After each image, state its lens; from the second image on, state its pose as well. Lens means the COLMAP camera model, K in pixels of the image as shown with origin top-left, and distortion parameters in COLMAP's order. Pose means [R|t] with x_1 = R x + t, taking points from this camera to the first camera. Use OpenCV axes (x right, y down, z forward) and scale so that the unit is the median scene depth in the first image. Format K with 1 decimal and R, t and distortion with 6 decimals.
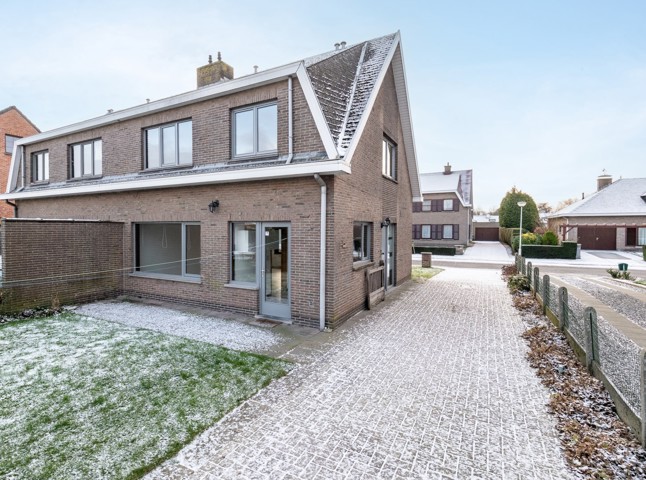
lens RADIAL K [[337.1, 0, 297.3], [0, 337.1, 232.9], [0, 0, 1]] dist [0.004569, 0.000460]
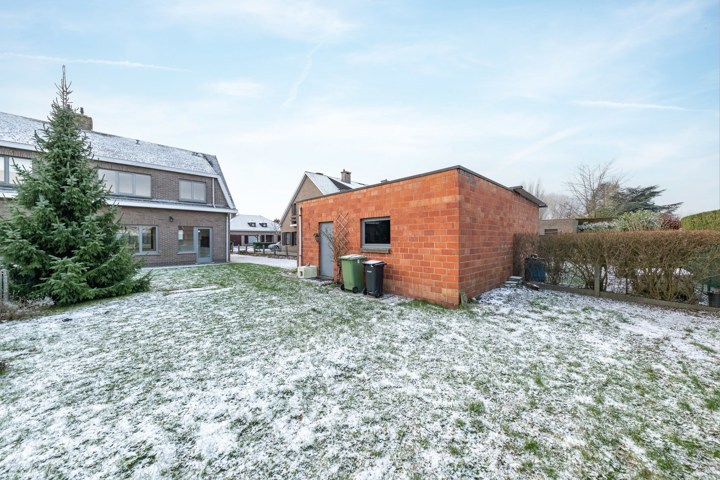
lens RADIAL K [[241.7, 0, 359.6], [0, 241.7, 241.1], [0, 0, 1]] dist [0.000472, 0.000029]
pose [[0.252616, -0.013004, 0.967479, -1.388056], [0.021445, 0.999739, 0.007839, 0.077370], [-0.967329, 0.018767, 0.252829, -0.591889]]
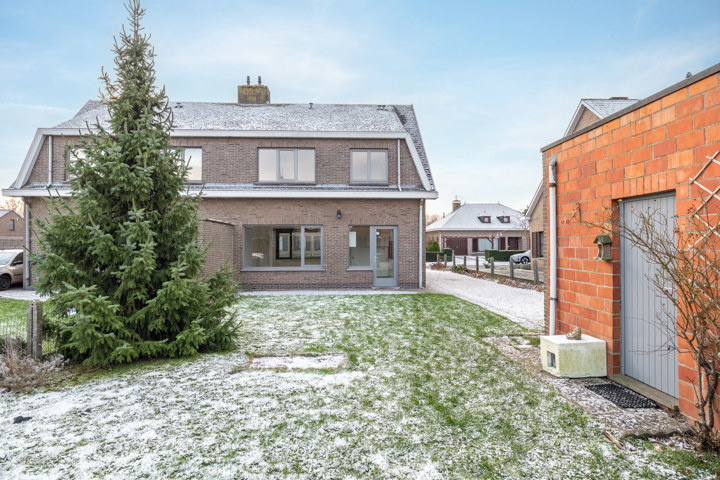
lens RADIAL K [[406.6, 0, 359.6], [0, 406.6, 237.7], [0, 0, 1]] dist [0.001782, 0.000743]
pose [[0.833469, 0.004336, 0.552549, -1.032817], [0.013348, 0.999519, -0.027979, 0.063072], [-0.552405, 0.030695, 0.833011, -0.435570]]
